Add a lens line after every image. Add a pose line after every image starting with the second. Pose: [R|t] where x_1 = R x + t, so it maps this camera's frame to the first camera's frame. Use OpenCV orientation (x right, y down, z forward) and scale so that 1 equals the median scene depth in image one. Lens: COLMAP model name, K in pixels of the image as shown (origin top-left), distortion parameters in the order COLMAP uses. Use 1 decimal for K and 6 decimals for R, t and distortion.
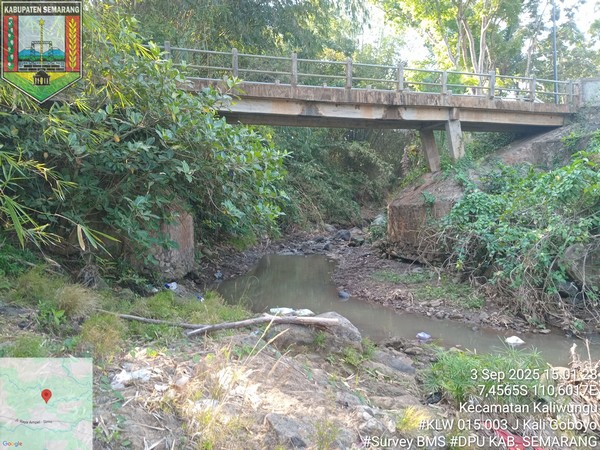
lens RADIAL K [[445.1, 0, 300.0], [0, 445.1, 225.0], [0, 0, 1]] dist [0.071188, -0.120789]
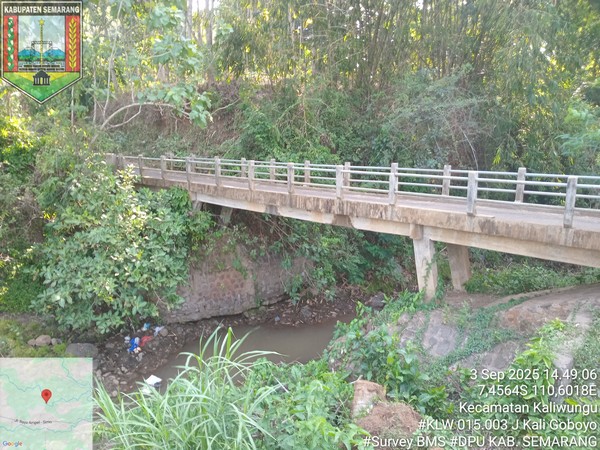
lens RADIAL K [[445.1, 0, 300.0], [0, 445.1, 225.0], [0, 0, 1]] dist [0.071188, -0.120789]
pose [[0.465724, 0.191259, -0.864015, 0.856580], [-0.051395, 0.980563, 0.189356, -0.376264], [0.883436, -0.043782, 0.466501, 0.509892]]
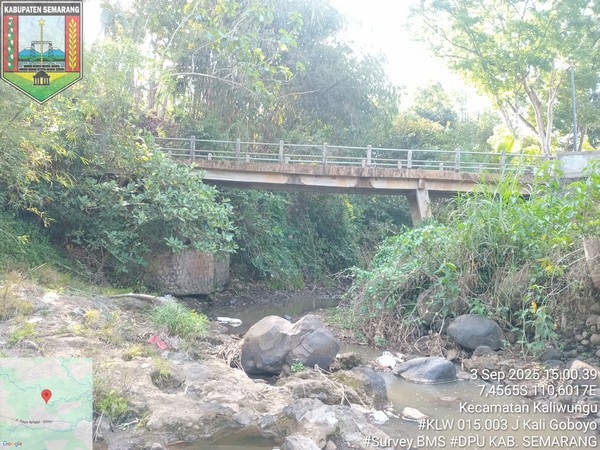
lens RADIAL K [[445.1, 0, 300.0], [0, 445.1, 225.0], [0, 0, 1]] dist [0.071188, -0.120789]
pose [[0.950398, 0.040178, -0.308431, 0.405931], [-0.080456, 0.989629, -0.119000, 0.029417], [0.300451, 0.137912, 0.943774, -0.209412]]
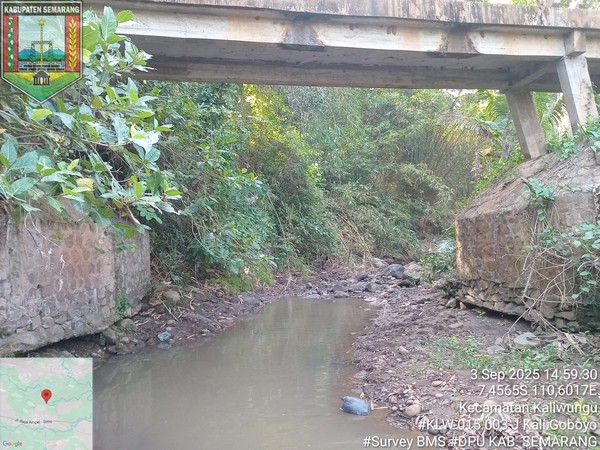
lens RADIAL K [[445.1, 0, 300.0], [0, 445.1, 225.0], [0, 0, 1]] dist [0.071188, -0.120789]
pose [[0.990466, -0.018455, -0.136512, 0.081891], [0.006436, 0.996103, -0.087965, 0.018770], [0.137603, 0.086248, 0.986725, 0.430363]]
